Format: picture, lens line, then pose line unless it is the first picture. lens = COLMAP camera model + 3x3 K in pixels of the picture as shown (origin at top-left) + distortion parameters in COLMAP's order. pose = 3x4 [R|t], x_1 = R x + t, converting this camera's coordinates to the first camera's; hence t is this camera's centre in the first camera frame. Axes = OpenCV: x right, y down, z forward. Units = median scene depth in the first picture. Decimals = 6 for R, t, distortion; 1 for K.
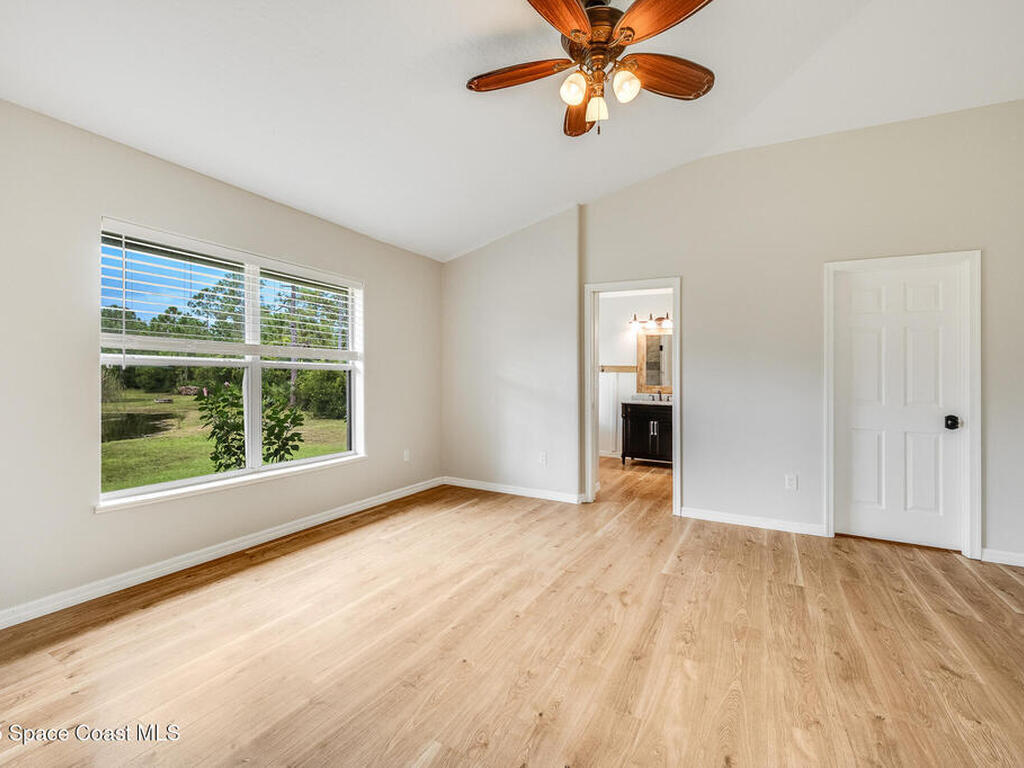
lens RADIAL K [[463.5, 0, 515.9], [0, 463.5, 379.0], [0, 0, 1]] dist [0.003373, -0.000815]
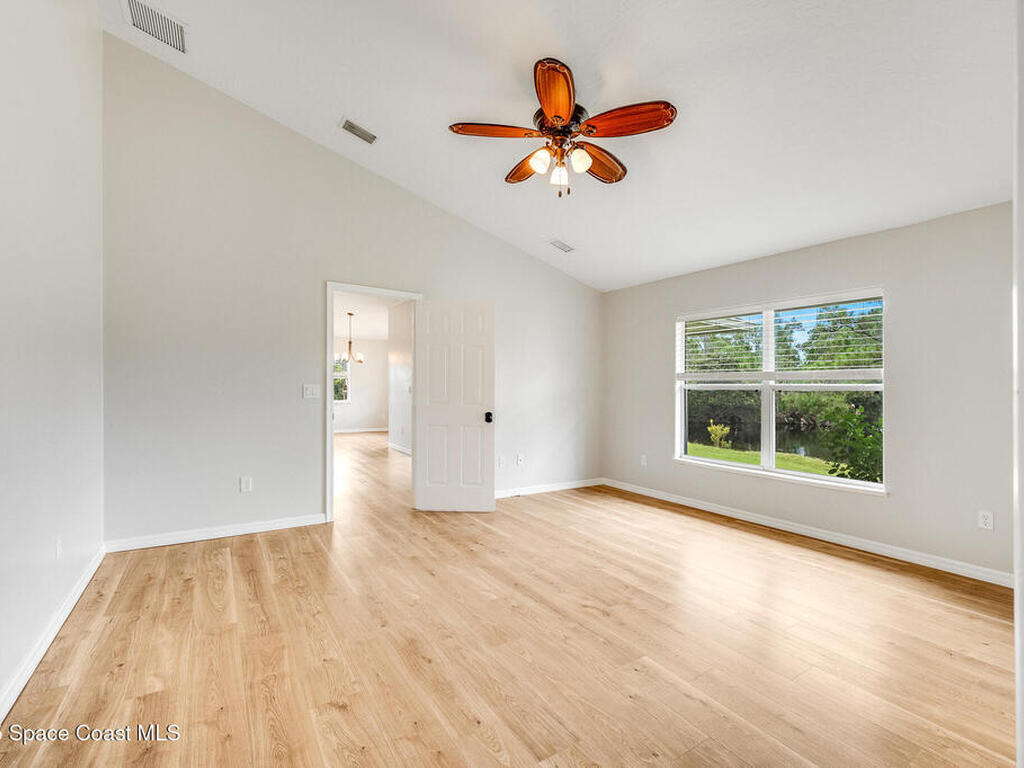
lens RADIAL K [[463.5, 0, 519.0], [0, 463.5, 388.0], [0, 0, 1]] dist [0.003373, -0.000815]
pose [[-0.474936, -0.026115, -0.879633, 1.199399], [-0.029563, 0.999469, -0.013711, 0.011415], [0.879524, 0.019492, -0.475456, 1.311423]]
